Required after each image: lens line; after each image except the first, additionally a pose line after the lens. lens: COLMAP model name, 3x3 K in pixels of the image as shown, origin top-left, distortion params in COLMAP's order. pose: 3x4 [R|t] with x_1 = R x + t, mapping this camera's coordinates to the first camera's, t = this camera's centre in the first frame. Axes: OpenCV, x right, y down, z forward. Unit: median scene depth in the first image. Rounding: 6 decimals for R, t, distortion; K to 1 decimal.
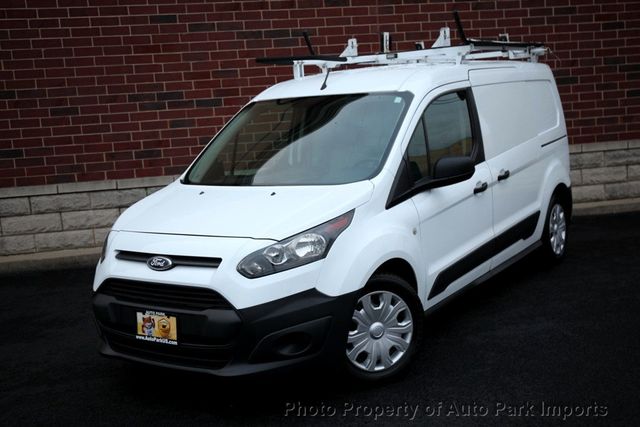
lens RADIAL K [[749.3, 0, 317.3], [0, 749.3, 208.7], [0, 0, 1]] dist [0.023063, 0.000000]
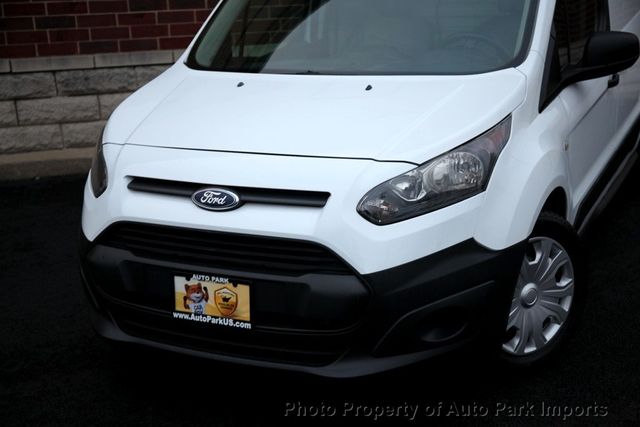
lens RADIAL K [[903.2, 0, 319.7], [0, 903.2, 216.7], [0, 0, 1]] dist [0.069417, 0.000000]
pose [[0.989469, -0.008546, 0.144495, -0.232839], [-0.009972, 0.991859, 0.126949, -0.008720], [-0.144403, -0.127053, 0.981328, 0.251204]]
